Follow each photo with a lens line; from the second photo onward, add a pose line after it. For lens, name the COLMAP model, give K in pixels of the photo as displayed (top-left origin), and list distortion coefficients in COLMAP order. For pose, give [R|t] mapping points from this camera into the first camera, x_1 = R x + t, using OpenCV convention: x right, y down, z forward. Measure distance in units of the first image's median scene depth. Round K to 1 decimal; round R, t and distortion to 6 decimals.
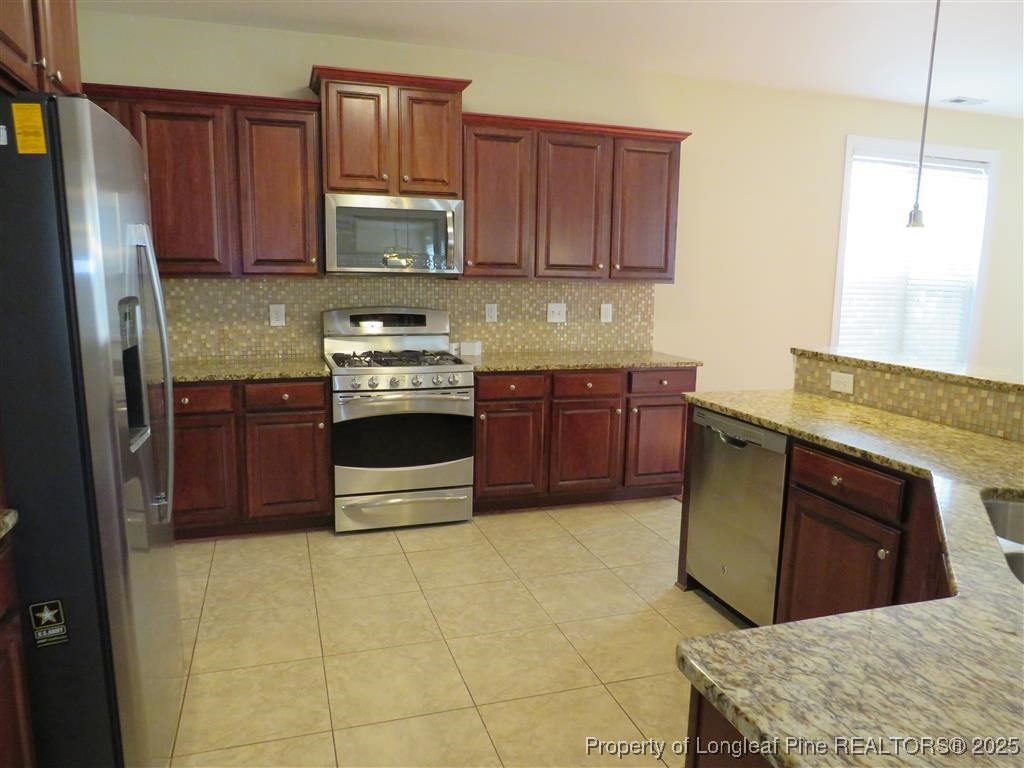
lens RADIAL K [[709.1, 0, 512.0], [0, 709.1, 384.0], [0, 0, 1]] dist [-0.048253, 0.003880]
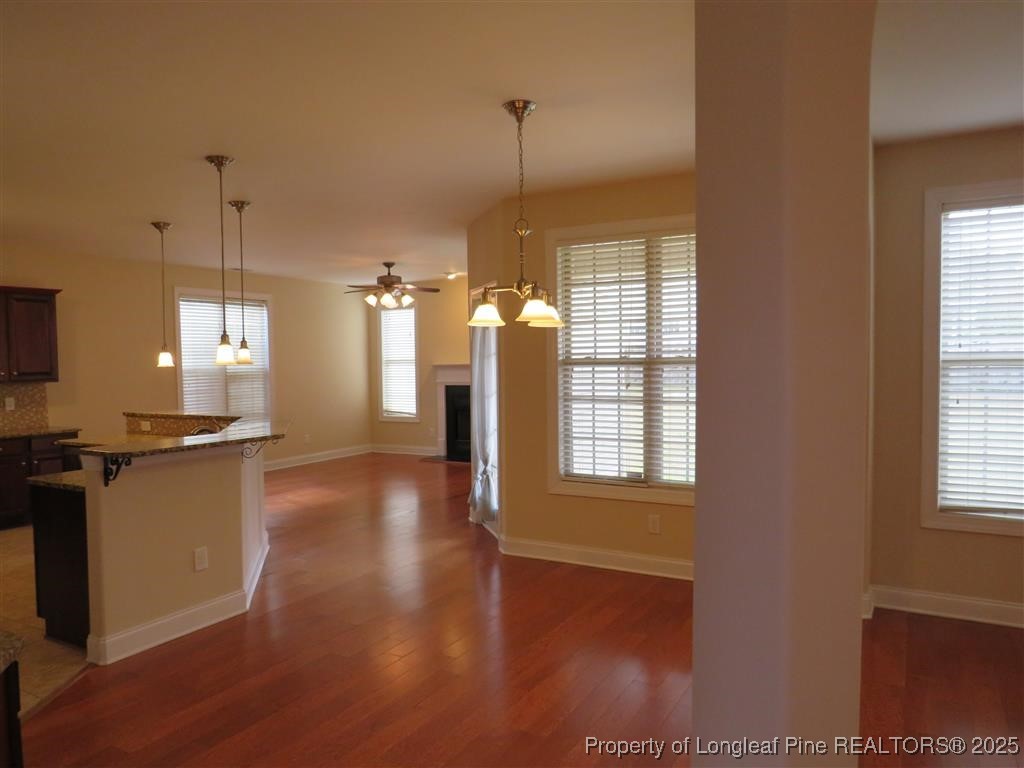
lens RADIAL K [[709.1, 0, 512.0], [0, 709.1, 384.0], [0, 0, 1]] dist [-0.048253, 0.003880]
pose [[0.735218, -0.056494, 0.675472, -0.114699], [0.140215, 0.987643, -0.070014, 0.173528], [-0.663169, 0.146187, 0.734054, -1.243927]]
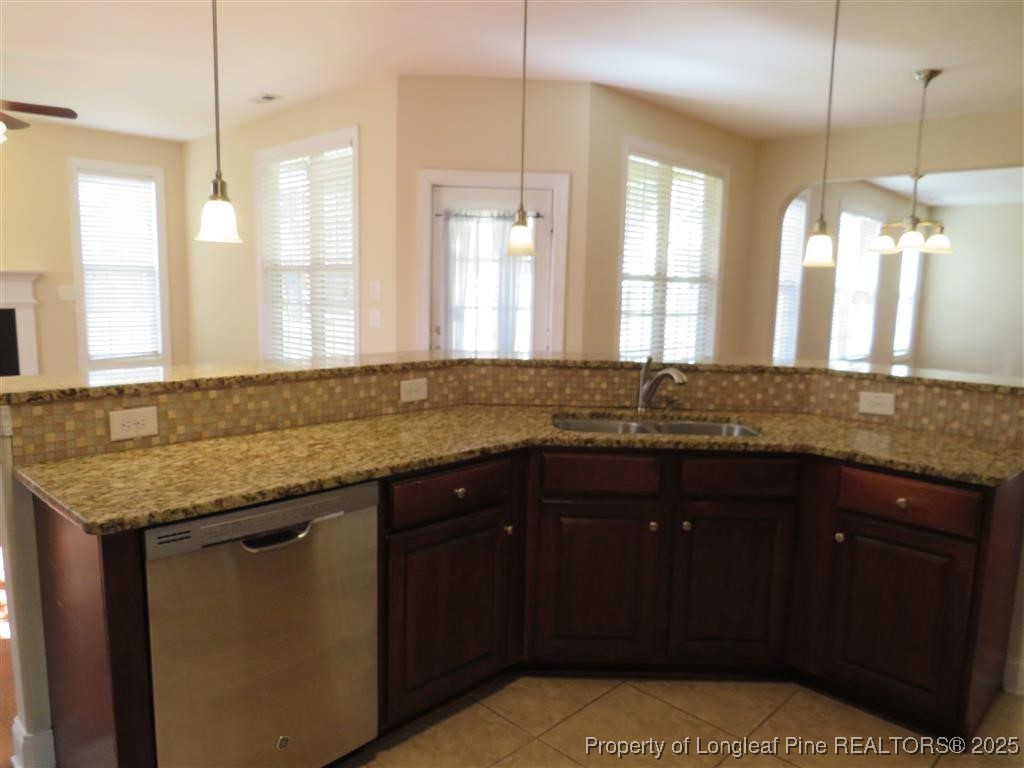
lens RADIAL K [[709.1, 0, 512.0], [0, 709.1, 384.0], [0, 0, 1]] dist [-0.048253, 0.003880]
pose [[-0.436746, -0.155133, 0.886108, -0.274031], [0.112448, 0.967878, 0.224872, -0.150816], [-0.892529, 0.197853, -0.405272, 0.970653]]
